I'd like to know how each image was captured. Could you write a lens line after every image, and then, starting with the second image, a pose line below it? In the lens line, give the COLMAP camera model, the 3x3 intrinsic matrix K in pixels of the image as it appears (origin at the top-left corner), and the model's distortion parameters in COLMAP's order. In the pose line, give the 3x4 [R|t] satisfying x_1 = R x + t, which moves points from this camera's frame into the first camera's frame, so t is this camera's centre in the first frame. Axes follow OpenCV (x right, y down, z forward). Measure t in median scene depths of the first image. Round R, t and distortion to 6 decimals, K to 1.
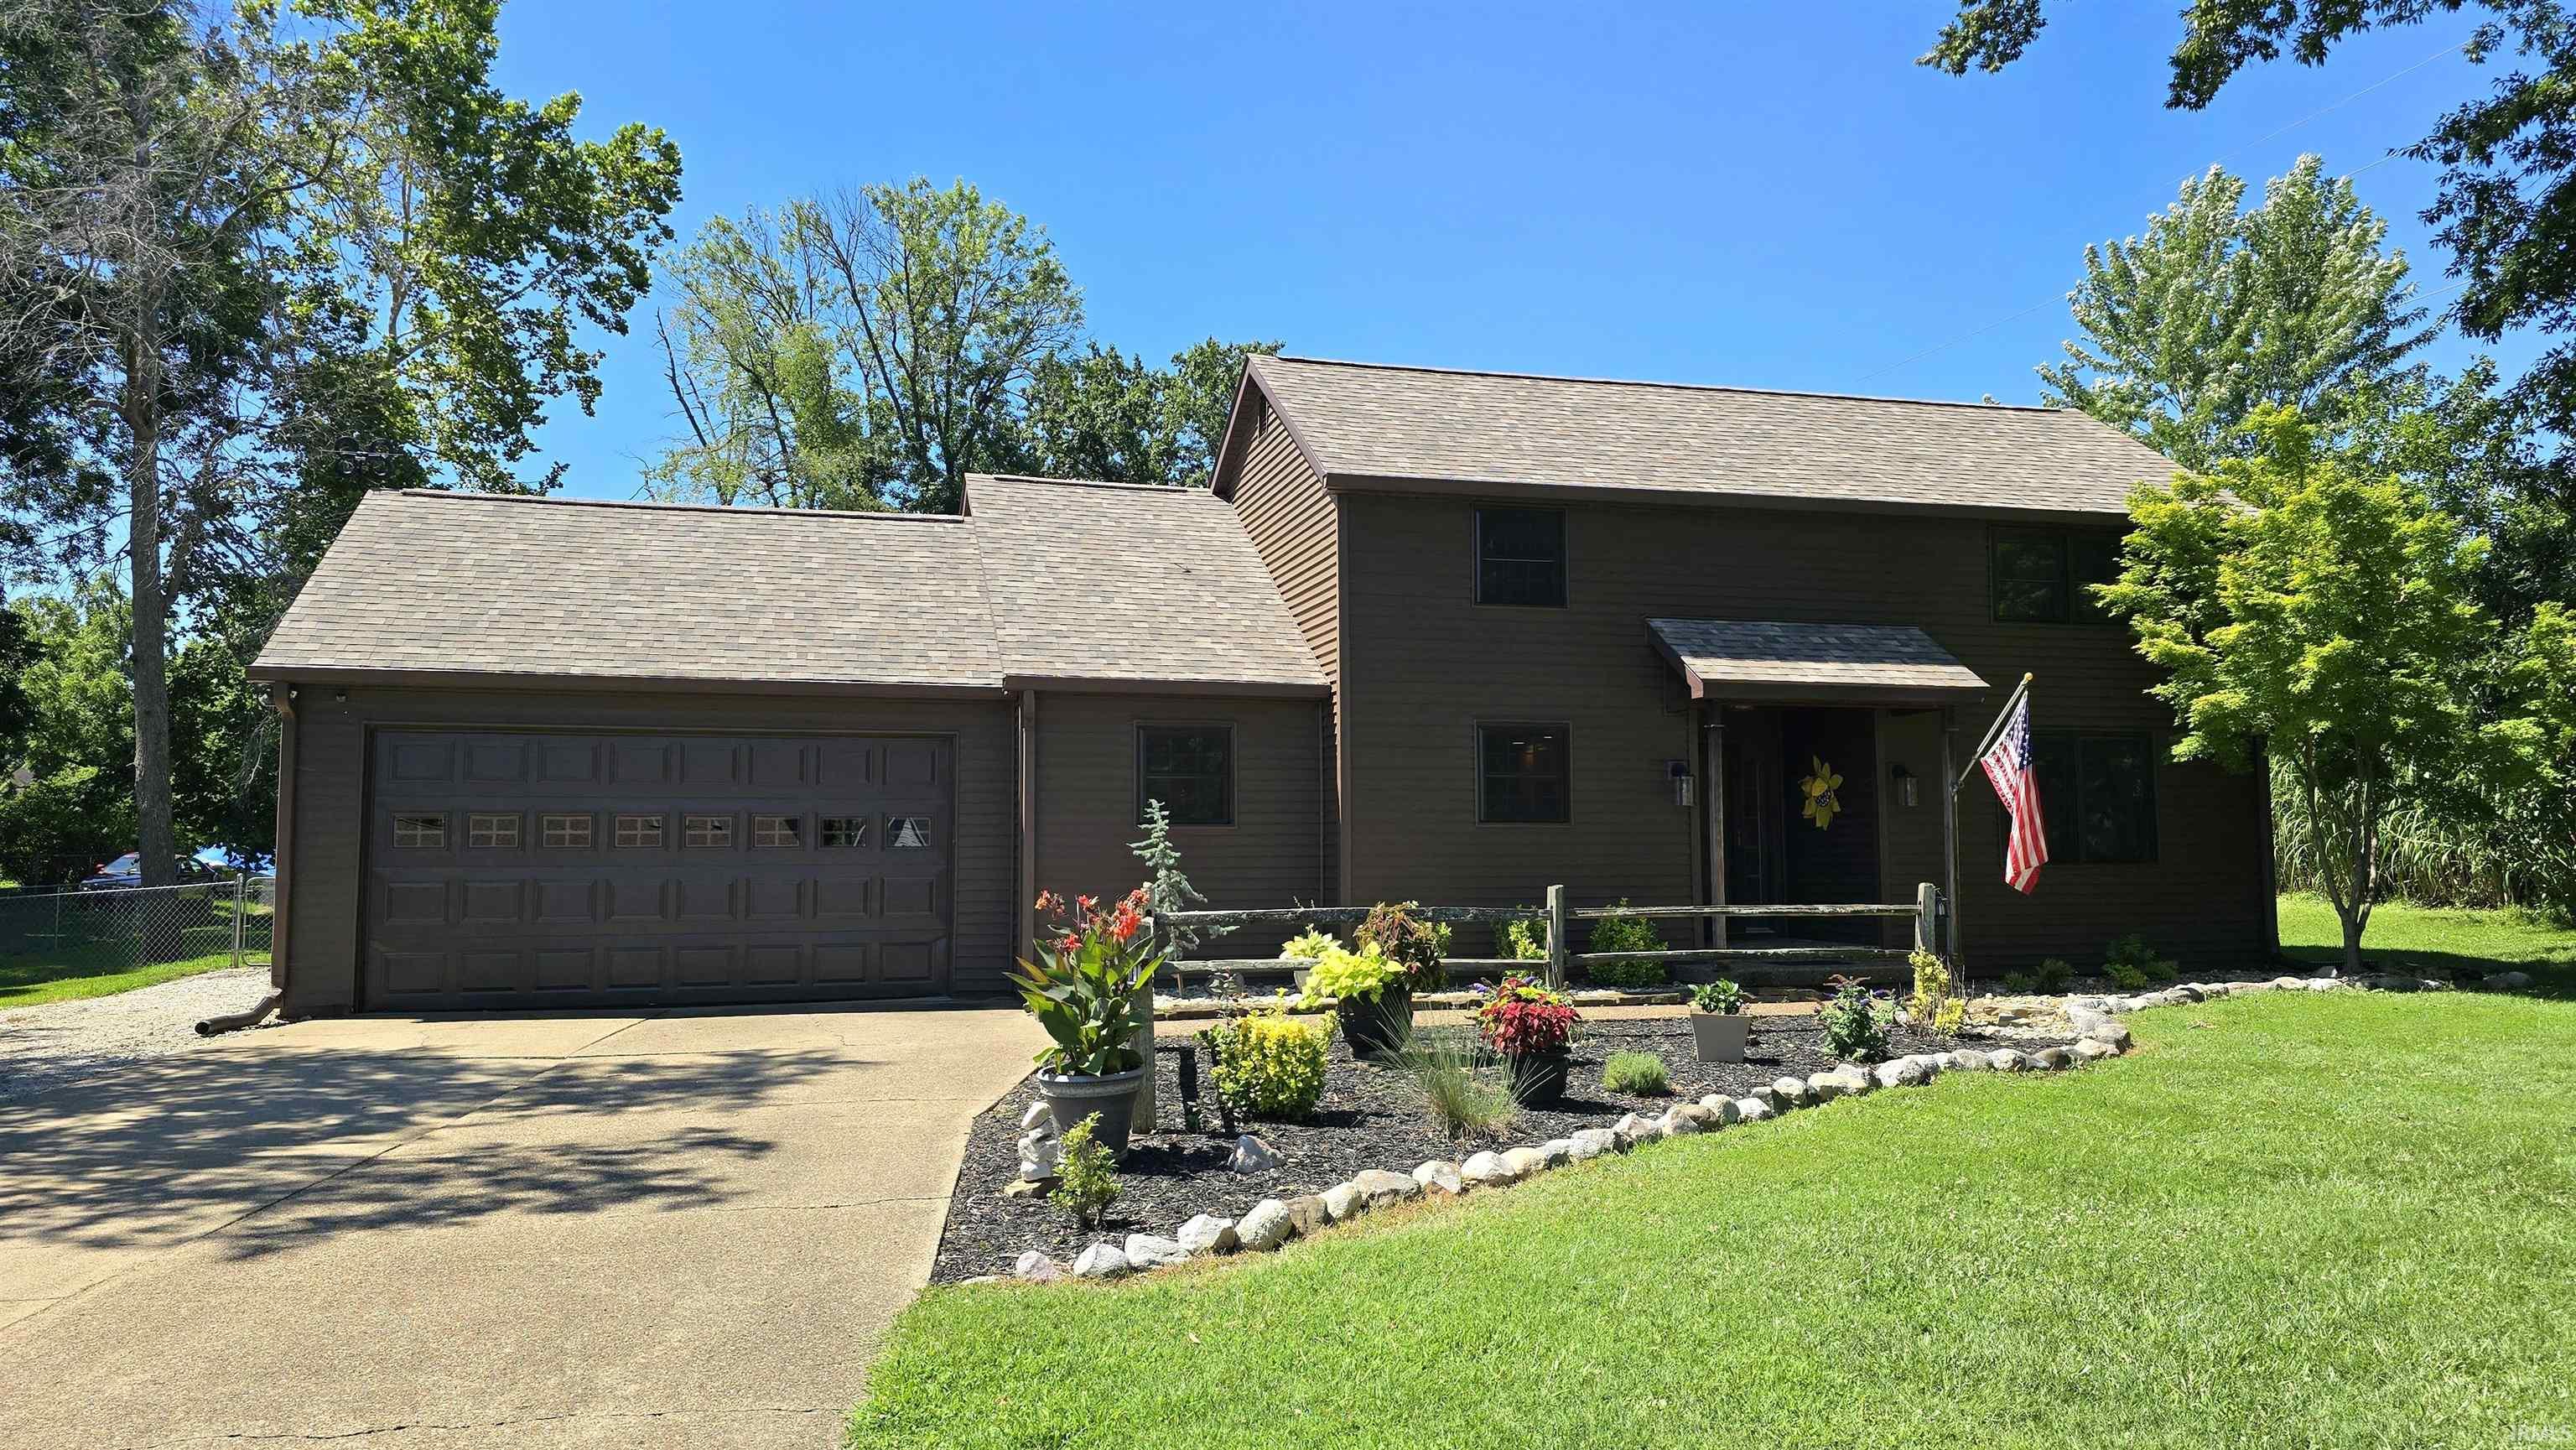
lens RADIAL K [[1811.6, 0, 1279.9], [0, 1811.6, 735.8], [0, 0, 1]] dist [0.048474, -0.015631]
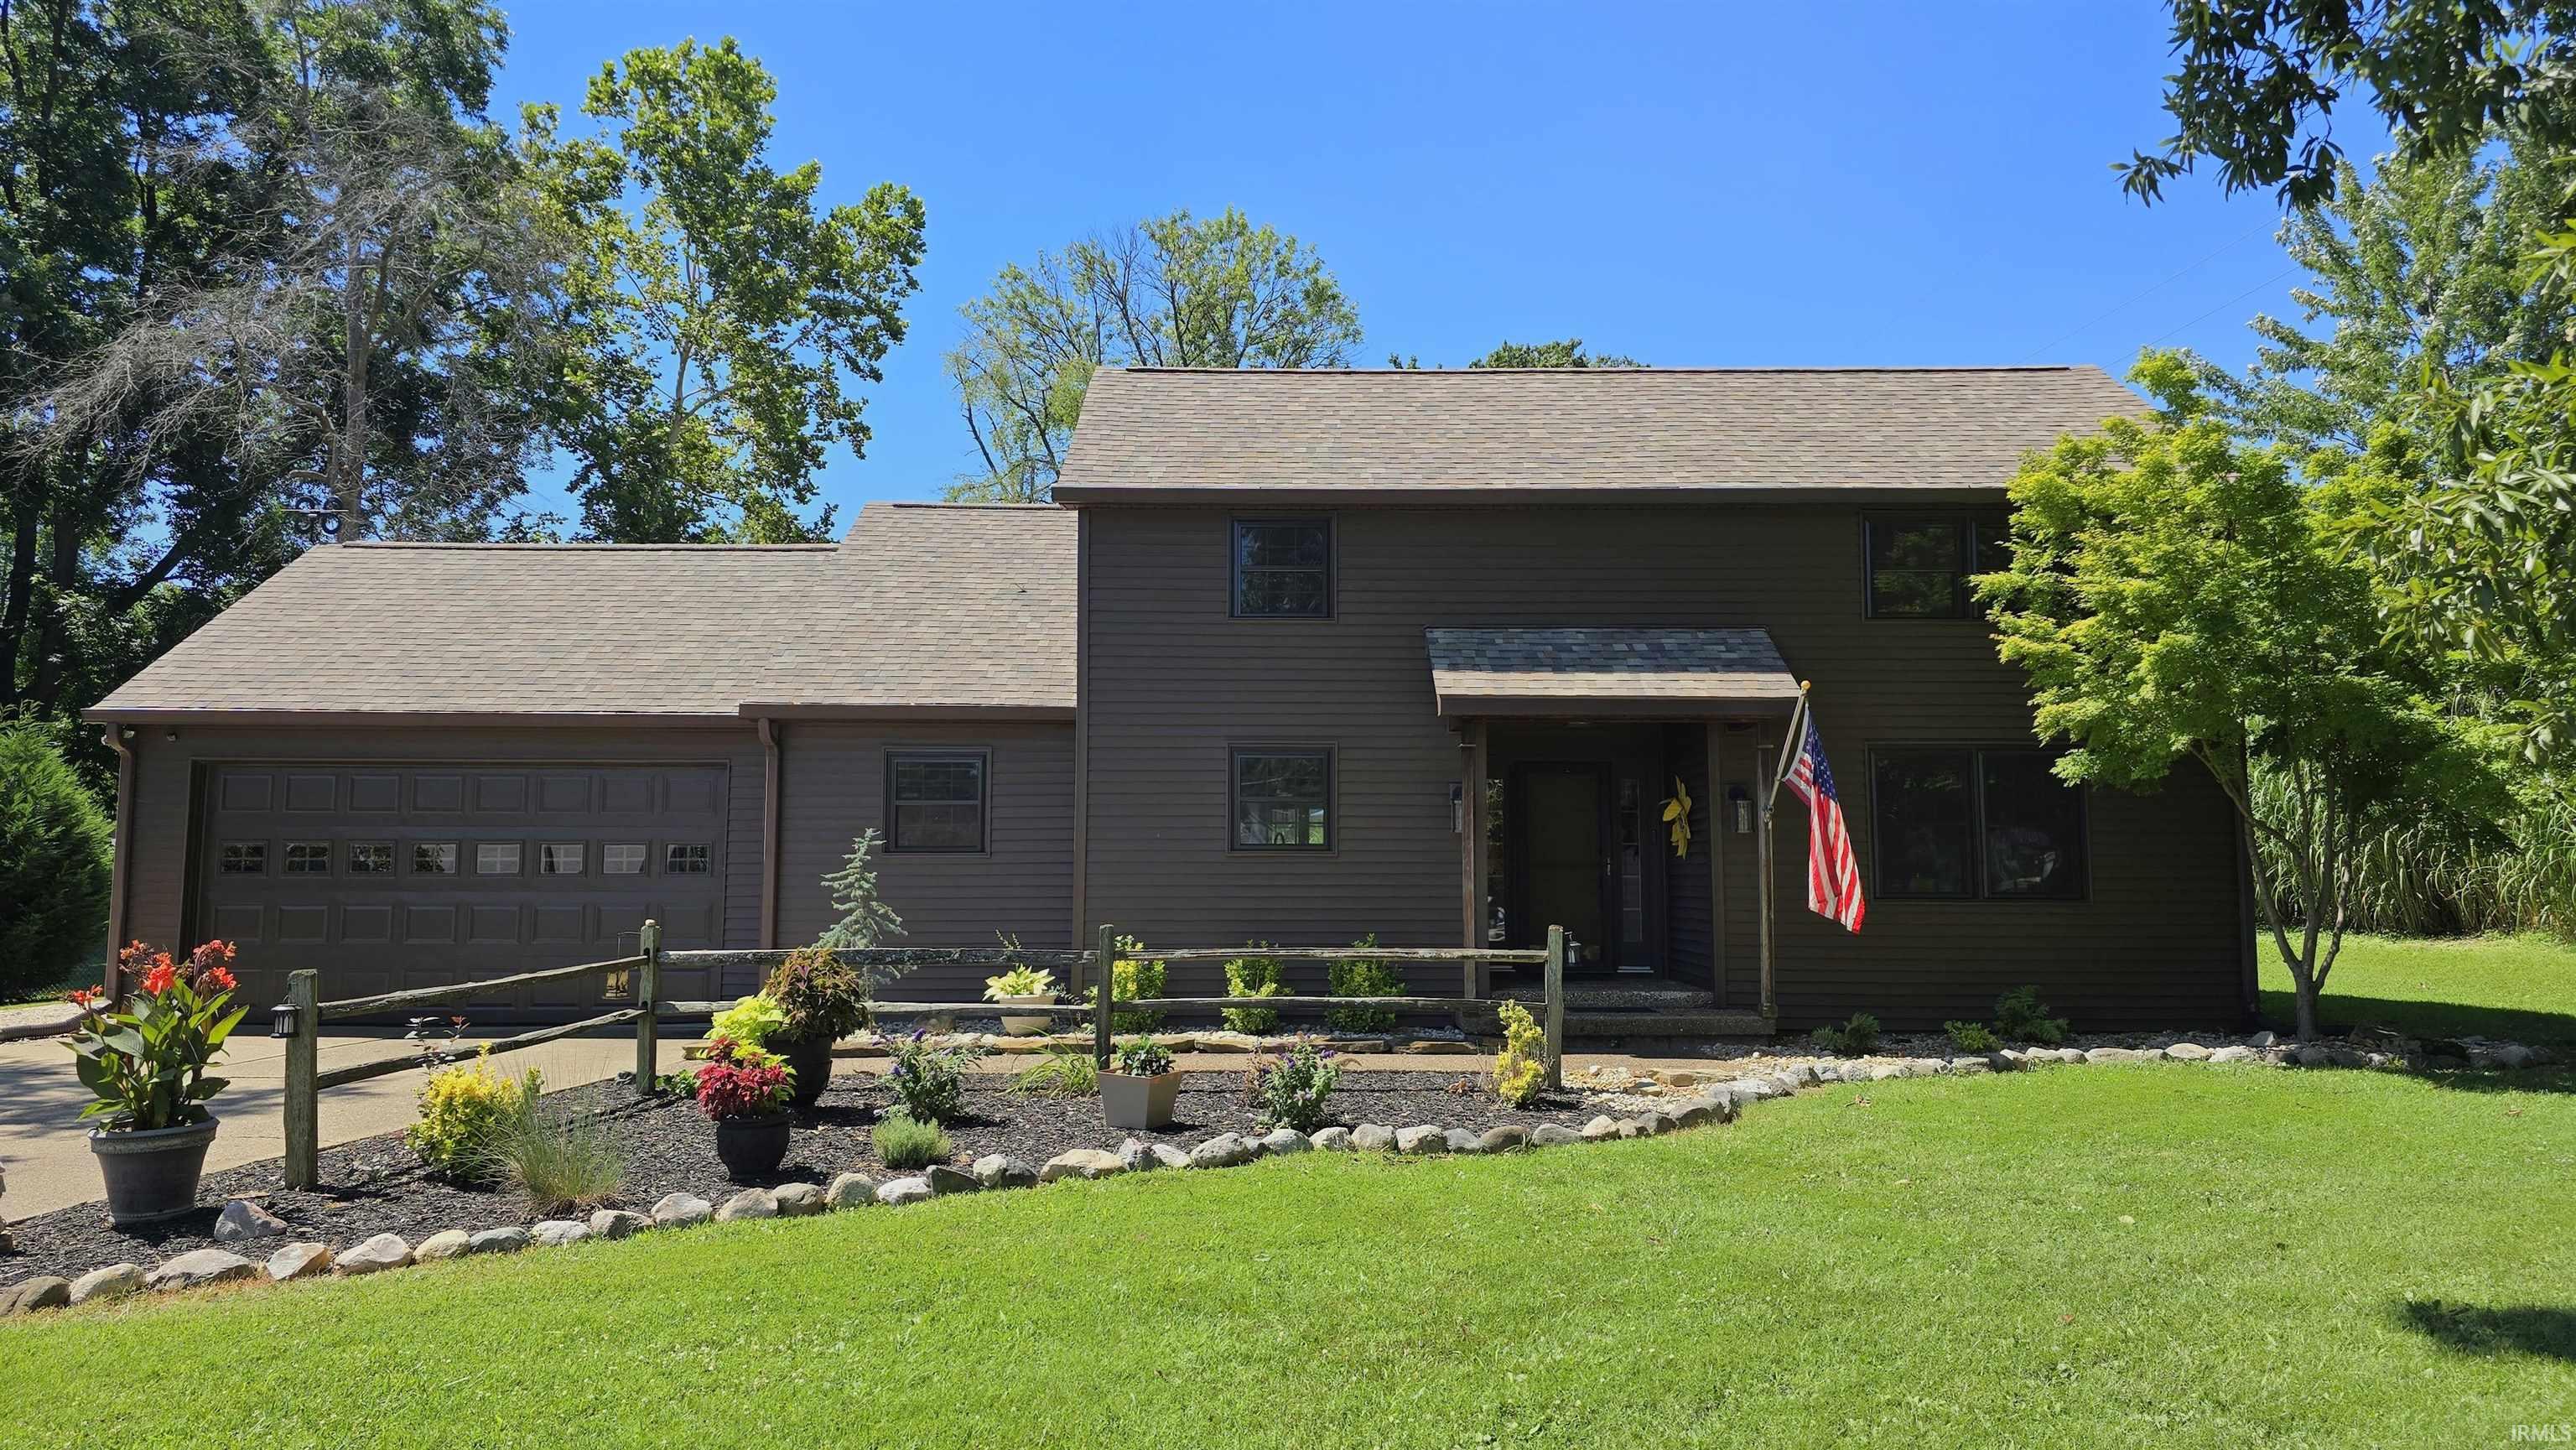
lens RADIAL K [[1811.6, 0, 1288.2], [0, 1811.6, 710.8], [0, 0, 1]] dist [0.048474, -0.015631]
pose [[0.965694, -0.016502, -0.259159, 0.160480], [0.011310, 0.999705, -0.021511, -0.001840], [0.259437, 0.017842, 0.965595, 0.043030]]
